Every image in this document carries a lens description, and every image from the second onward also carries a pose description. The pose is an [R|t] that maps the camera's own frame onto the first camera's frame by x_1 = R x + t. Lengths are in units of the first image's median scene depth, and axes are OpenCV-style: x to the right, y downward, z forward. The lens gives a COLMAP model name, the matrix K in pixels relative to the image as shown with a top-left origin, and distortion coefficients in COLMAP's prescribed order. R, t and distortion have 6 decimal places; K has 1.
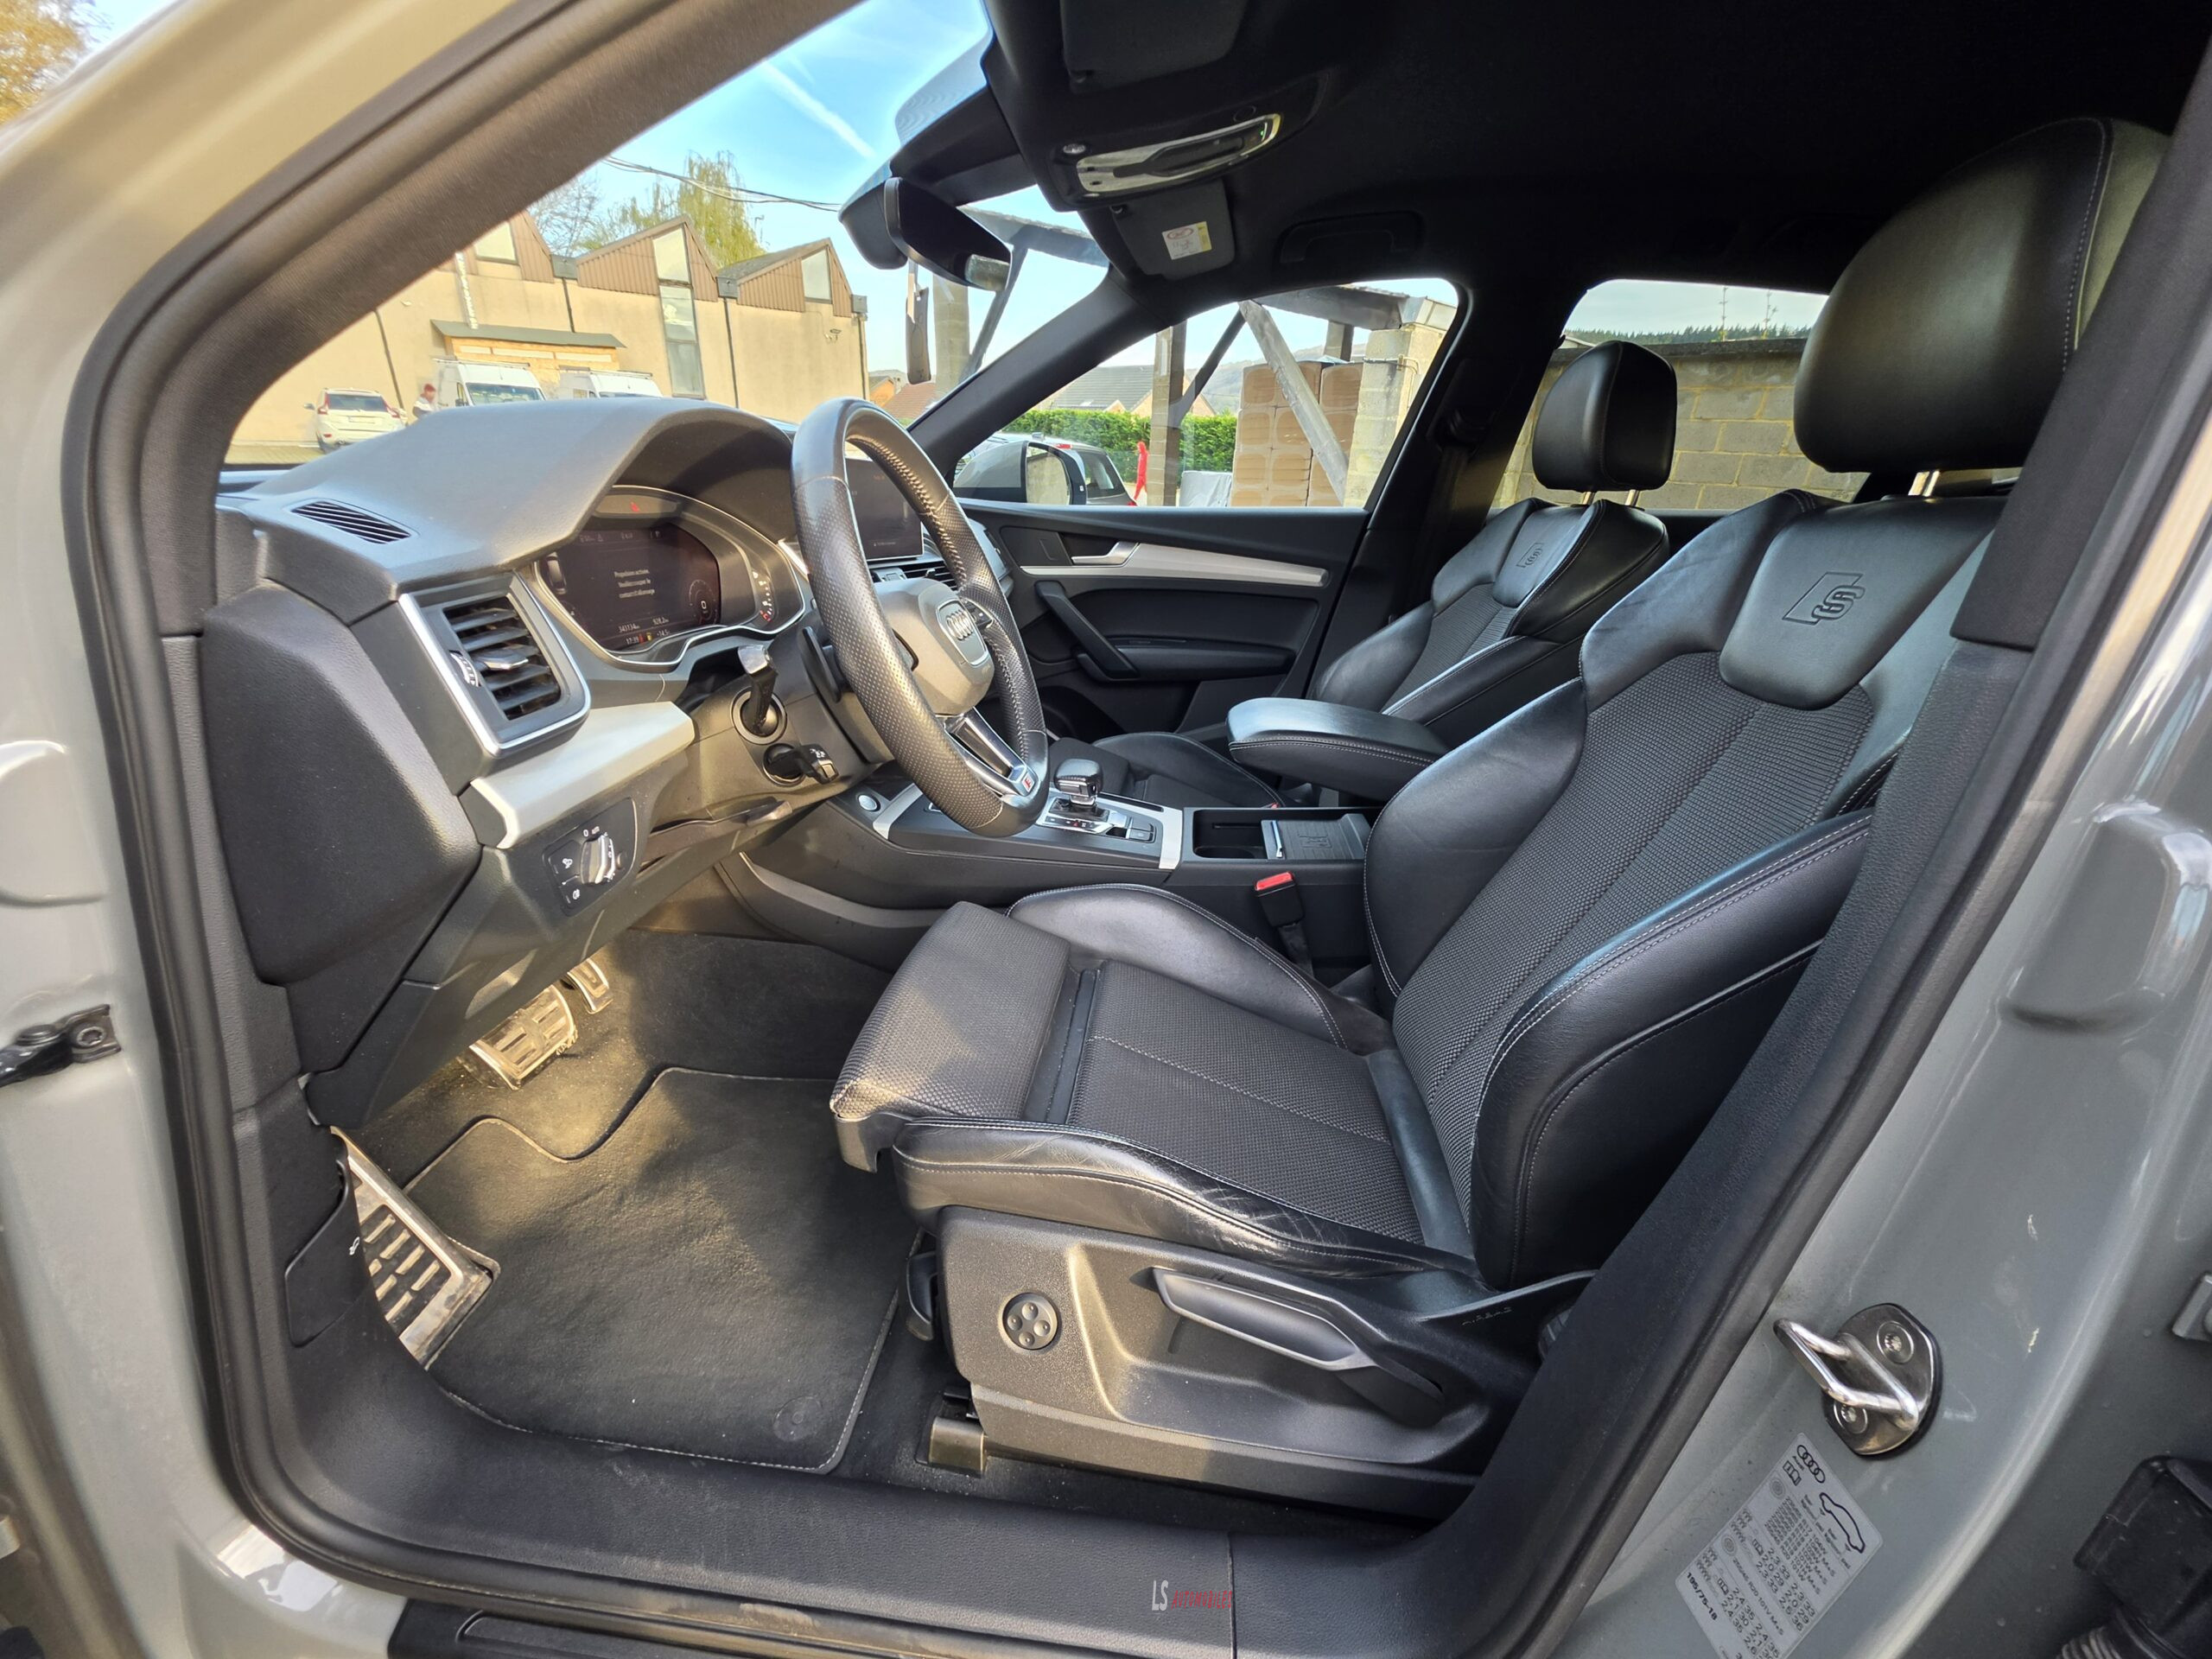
lens RADIAL K [[872.2, 0, 1096.9], [0, 872.2, 832.5], [0, 0, 1]] dist [0.001594, -0.001144]
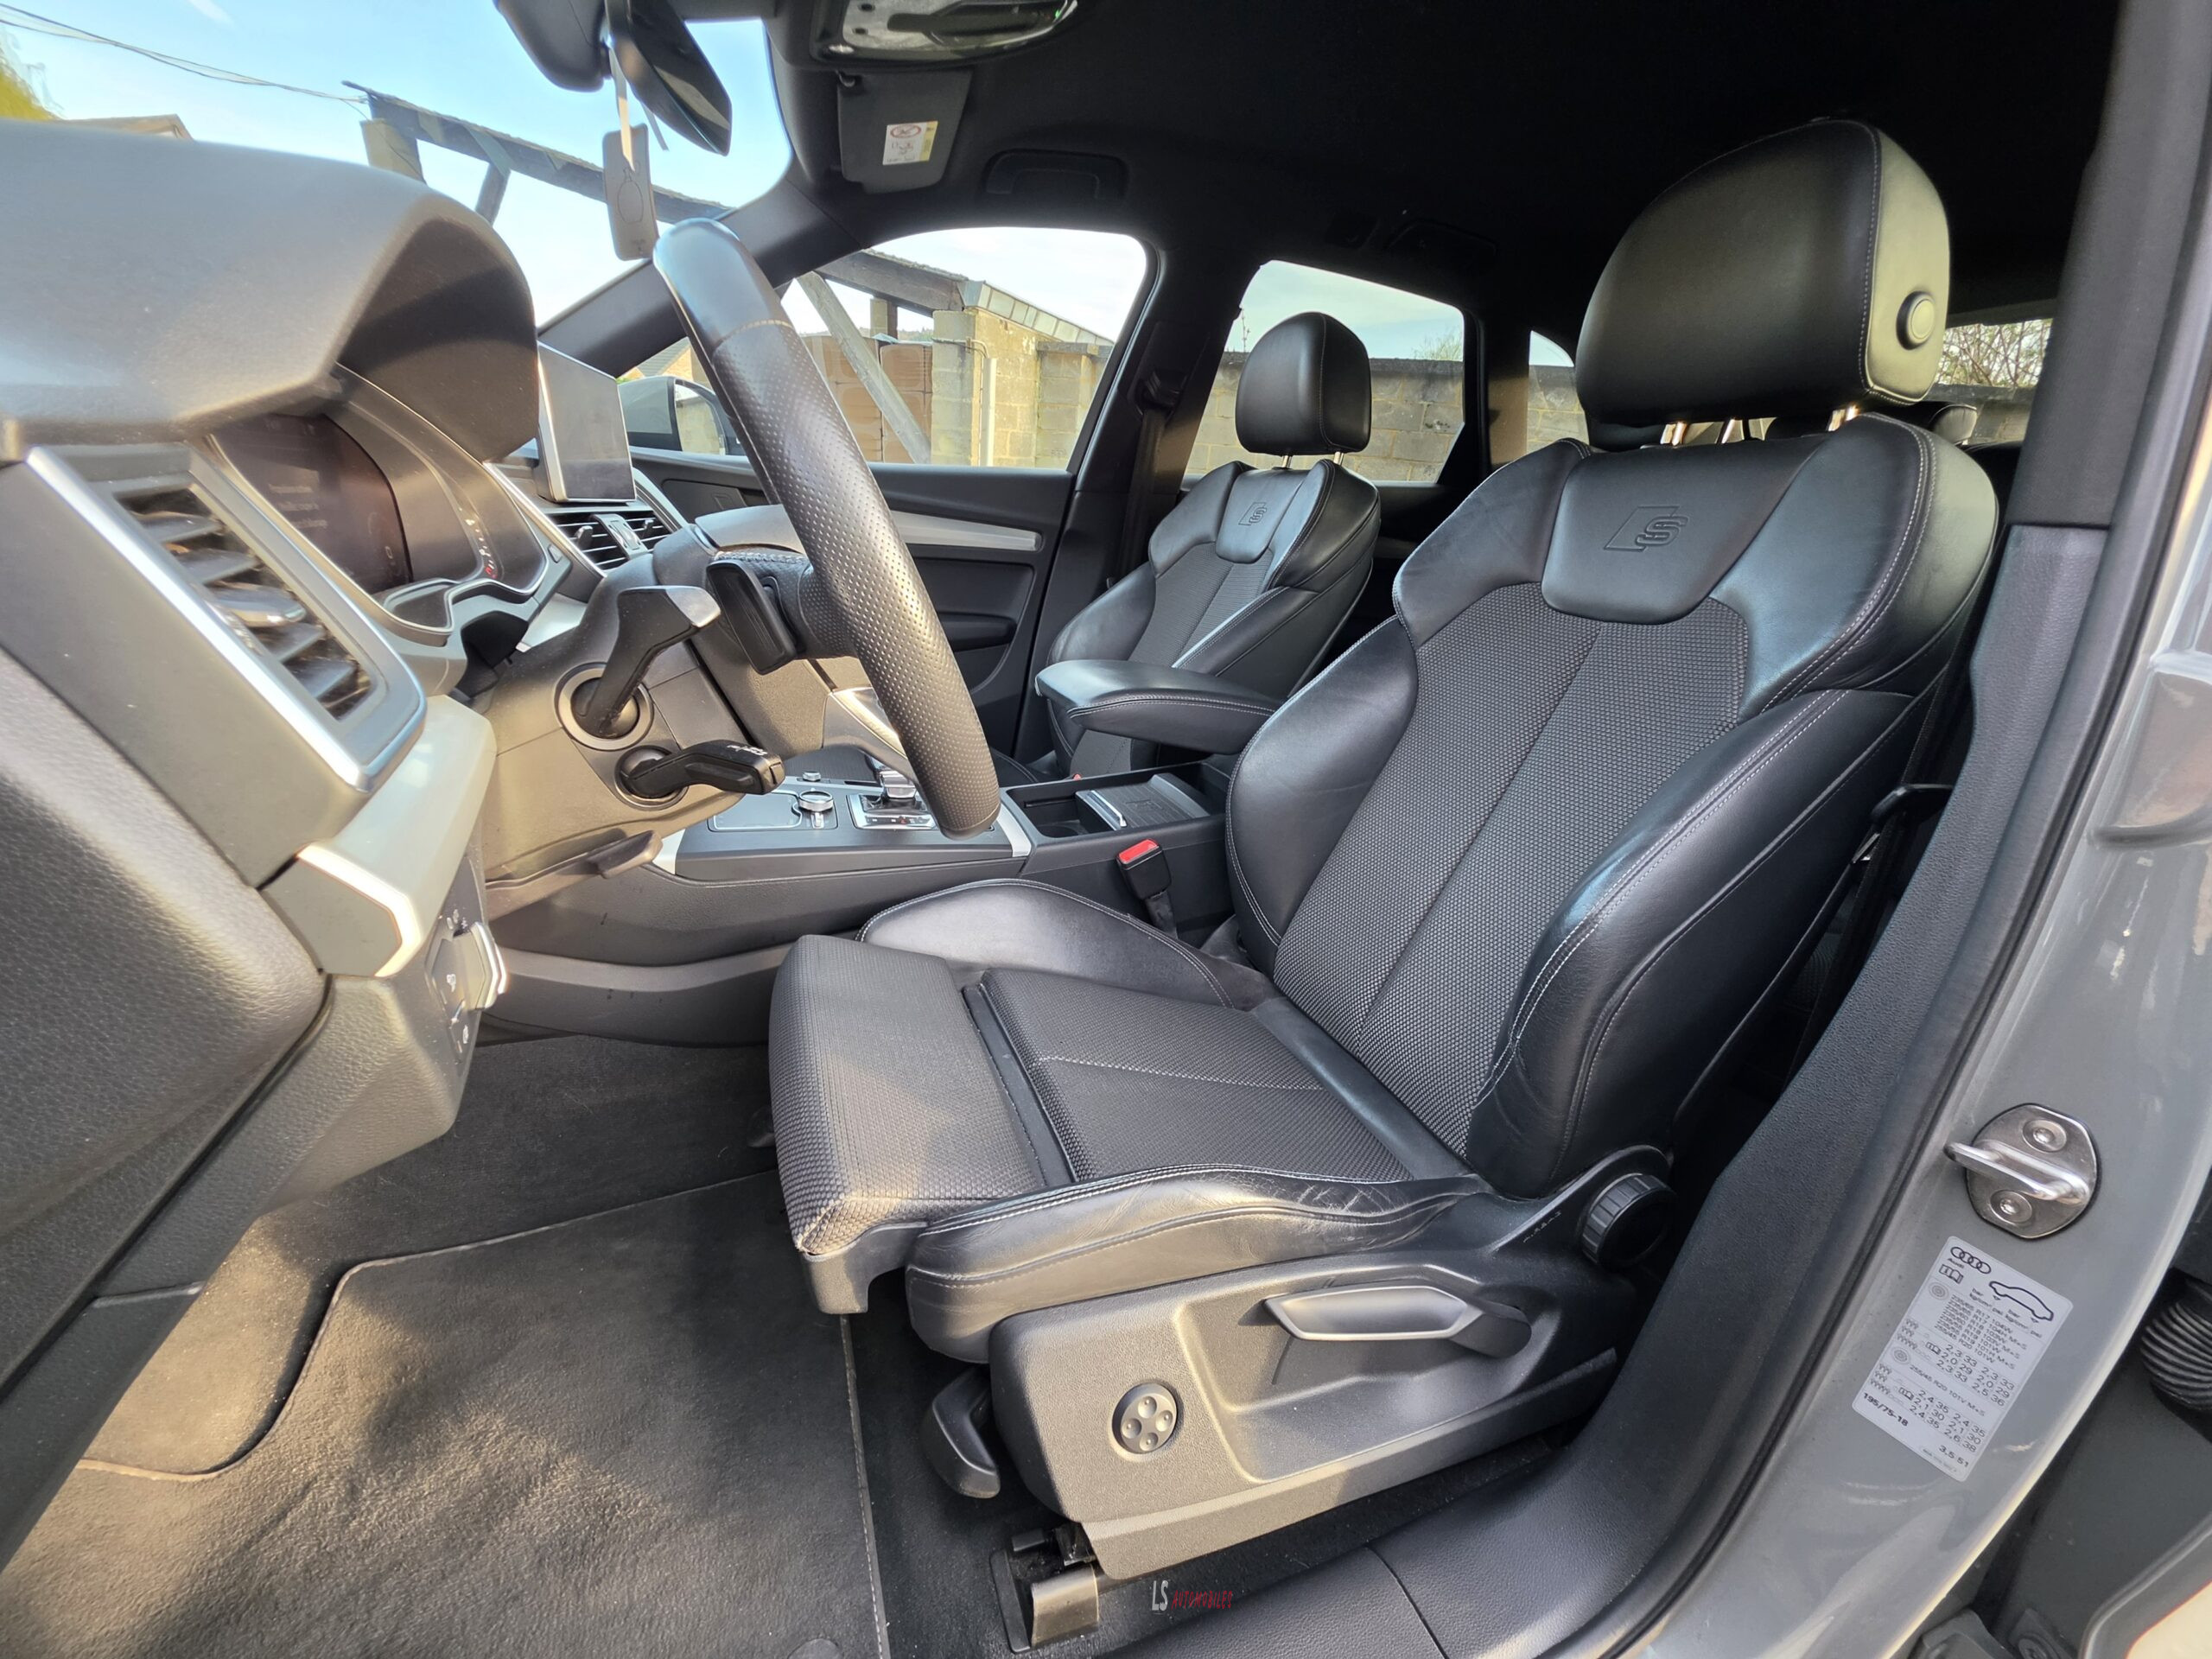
lens RADIAL K [[872.2, 0, 1101.5], [0, 872.2, 835.4], [0, 0, 1]] dist [0.001594, -0.001144]
pose [[0.897831, -0.144199, 0.416059, -0.293678], [0.135586, 0.989485, 0.050353, -0.018149], [-0.418945, 0.011203, 0.907942, 0.215322]]
